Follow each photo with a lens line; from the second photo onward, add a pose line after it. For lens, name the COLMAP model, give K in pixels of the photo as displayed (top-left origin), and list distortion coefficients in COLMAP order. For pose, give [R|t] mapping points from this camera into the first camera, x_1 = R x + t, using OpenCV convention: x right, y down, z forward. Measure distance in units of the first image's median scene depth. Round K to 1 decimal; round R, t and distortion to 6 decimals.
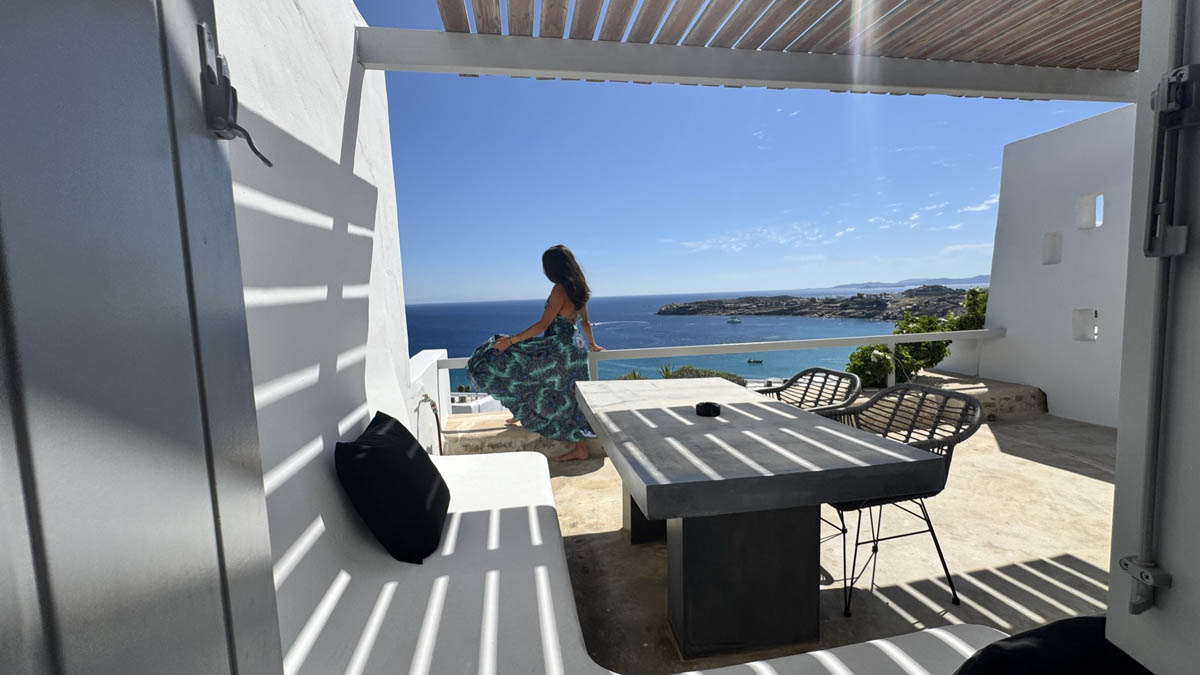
lens RADIAL K [[485.4, 0, 597.5], [0, 485.4, 339.5], [0, 0, 1]] dist [0.000815, 0.000365]
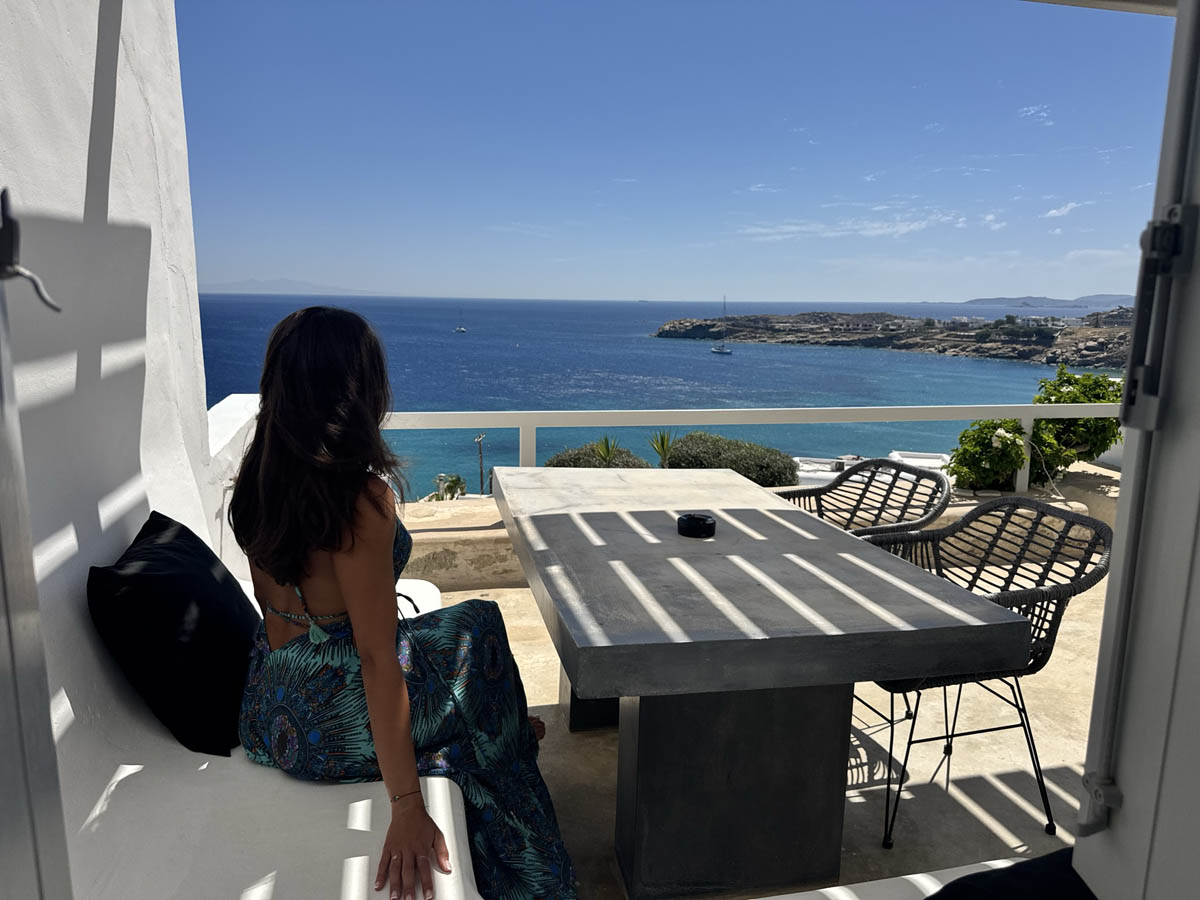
lens RADIAL K [[880.7, 0, 594.8], [0, 880.7, 451.5], [0, 0, 1]] dist [0.081398, -0.124620]
pose [[0.998239, 0.039675, 0.044111, 0.041493], [-0.043896, 0.994095, 0.099238, -0.057056], [-0.039913, -0.101000, 0.994085, -0.112545]]
